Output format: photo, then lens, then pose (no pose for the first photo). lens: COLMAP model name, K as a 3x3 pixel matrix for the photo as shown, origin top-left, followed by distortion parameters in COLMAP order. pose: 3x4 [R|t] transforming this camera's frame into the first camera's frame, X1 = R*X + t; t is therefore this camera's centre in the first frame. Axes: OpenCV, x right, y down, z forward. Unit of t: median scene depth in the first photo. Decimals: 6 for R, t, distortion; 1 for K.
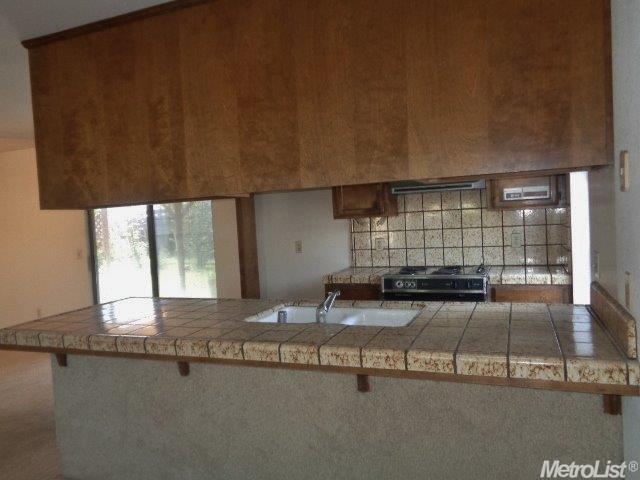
lens RADIAL K [[480.1, 0, 320.0], [0, 480.1, 239.7], [0, 0, 1]] dist [0.004216, -0.007862]
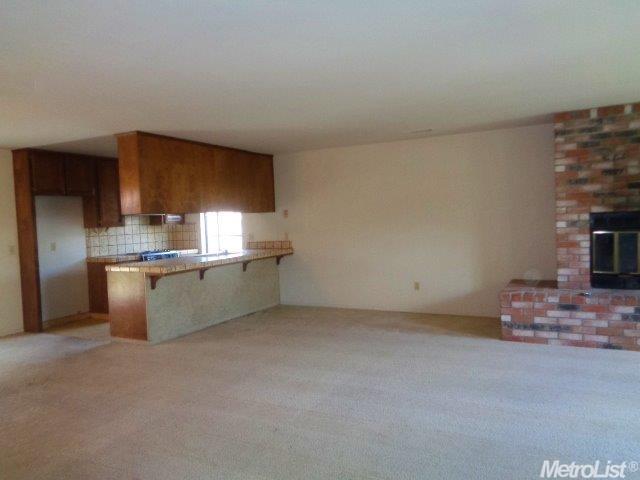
lens RADIAL K [[480.1, 0, 320.1], [0, 480.1, 240.8], [0, 0, 1]] dist [0.004216, -0.007862]
pose [[0.098012, 0.008557, 0.995148, -1.708729], [0.076804, 0.996916, -0.016137, 0.099284], [-0.992217, 0.078013, 0.097052, 0.040645]]
